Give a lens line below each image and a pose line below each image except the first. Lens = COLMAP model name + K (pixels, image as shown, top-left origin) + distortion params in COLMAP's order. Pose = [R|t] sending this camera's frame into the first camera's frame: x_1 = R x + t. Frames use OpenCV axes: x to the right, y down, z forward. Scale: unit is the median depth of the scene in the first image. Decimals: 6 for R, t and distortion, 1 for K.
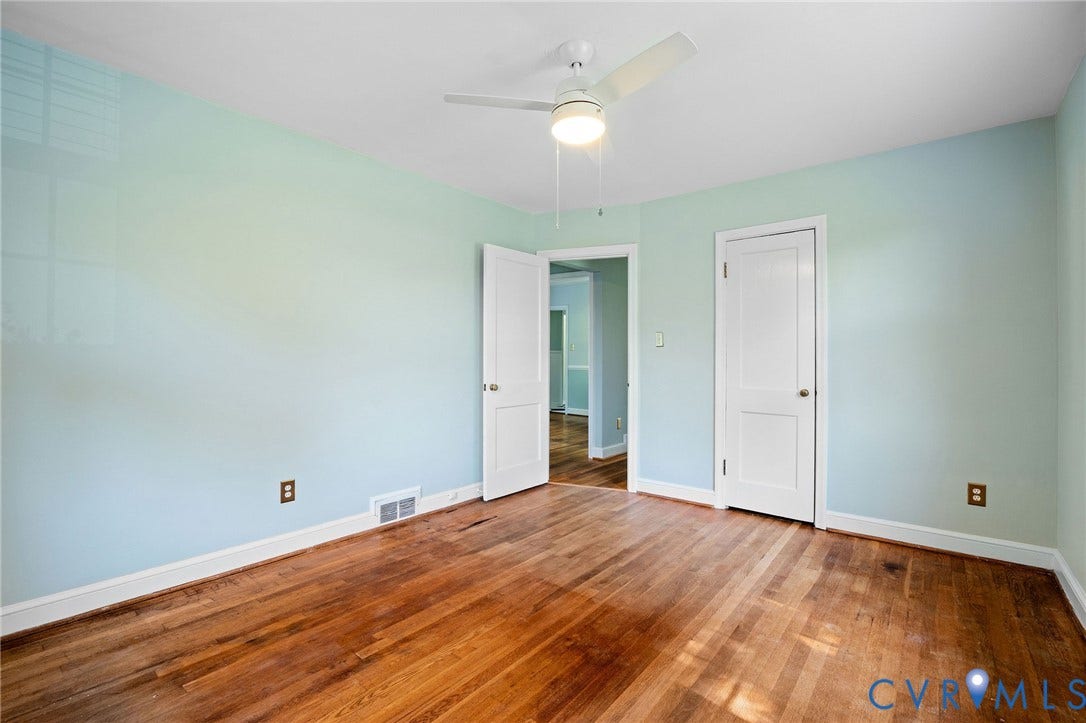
lens RADIAL K [[457.6, 0, 554.0], [0, 457.6, 360.6], [0, 0, 1]] dist [-0.001295, -0.000080]
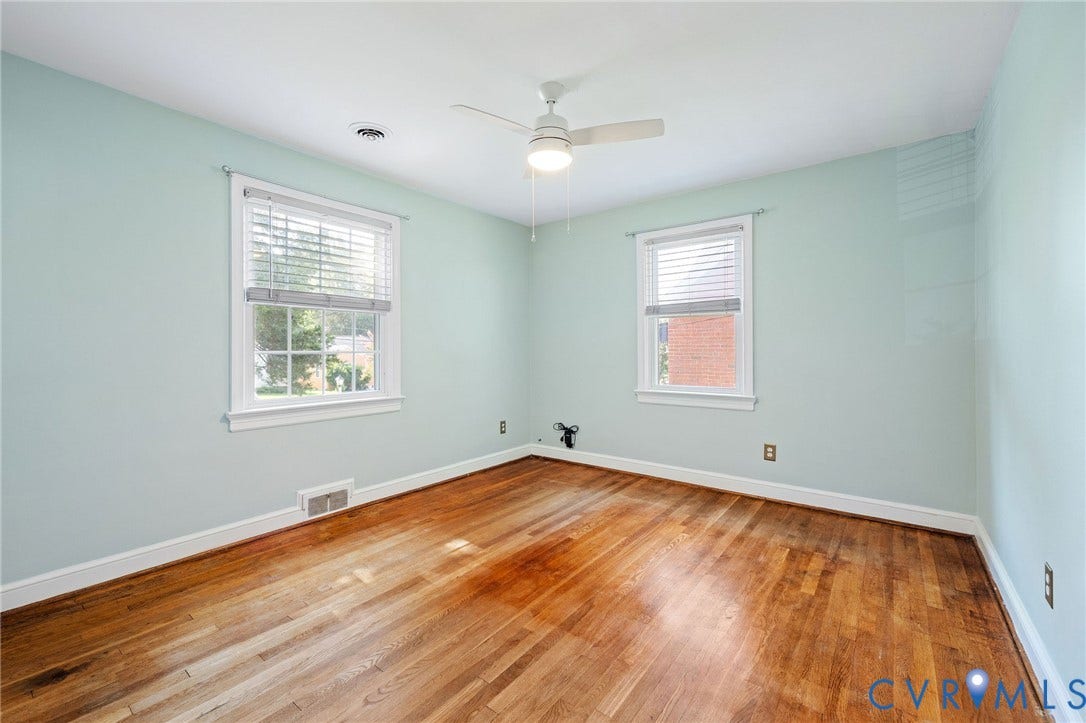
lens RADIAL K [[457.6, 0, 554.0], [0, 457.6, 360.6], [0, 0, 1]] dist [-0.001295, -0.000080]
pose [[-0.999024, -0.001977, -0.044117, 0.091890], [-0.003346, 0.999515, 0.030966, -0.015395], [0.044035, 0.031083, -0.998546, 2.108263]]
